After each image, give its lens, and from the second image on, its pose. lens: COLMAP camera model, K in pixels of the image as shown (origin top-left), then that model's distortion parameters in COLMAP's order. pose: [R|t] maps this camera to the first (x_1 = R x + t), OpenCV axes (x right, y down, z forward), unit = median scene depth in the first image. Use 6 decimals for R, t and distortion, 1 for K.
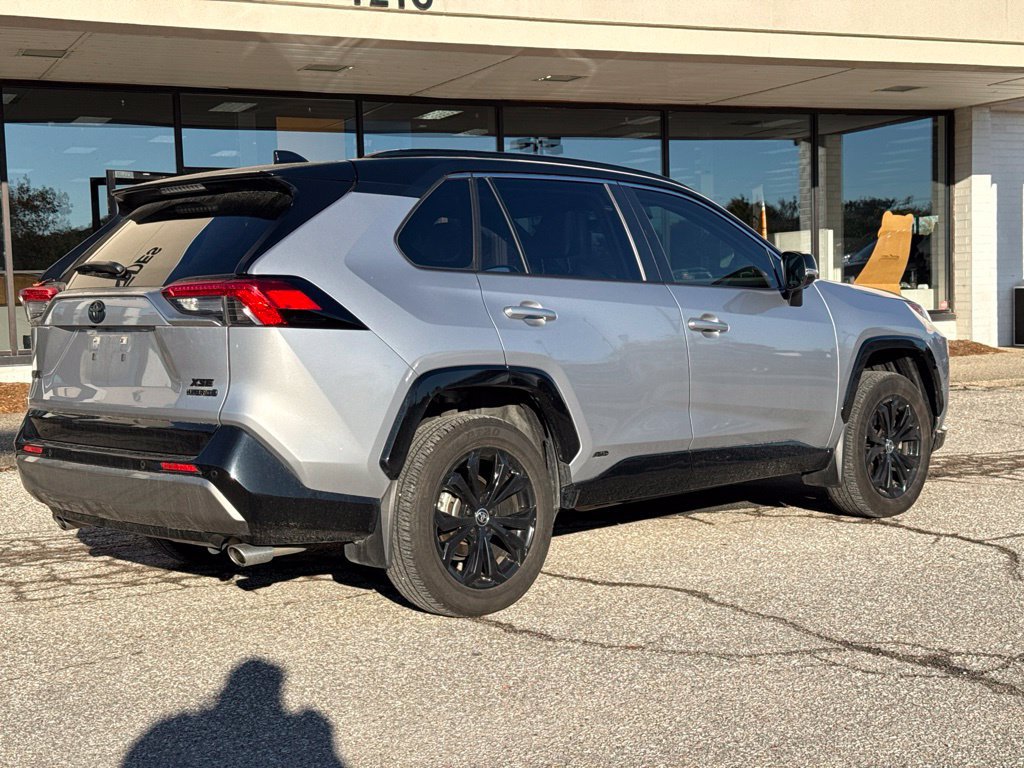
lens RADIAL K [[1444.4, 0, 510.8], [0, 1444.4, 385.0], [0, 0, 1]] dist [0.120363, 0.000000]
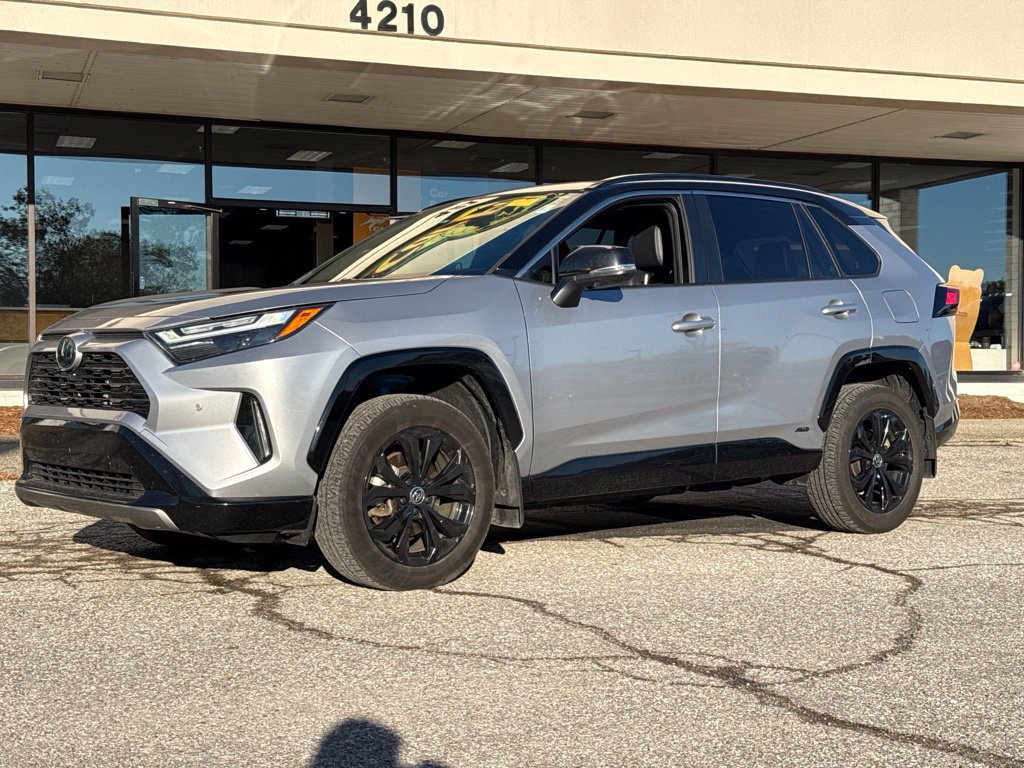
lens RADIAL K [[1444.4, 0, 512.9], [0, 1444.4, 380.2], [0, 0, 1]] dist [0.120363, 0.000000]
pose [[0.995522, 0.030260, -0.089550, 0.180942], [-0.035015, 0.998032, -0.052012, 0.048787], [0.087800, 0.054915, 0.994623, 0.085102]]
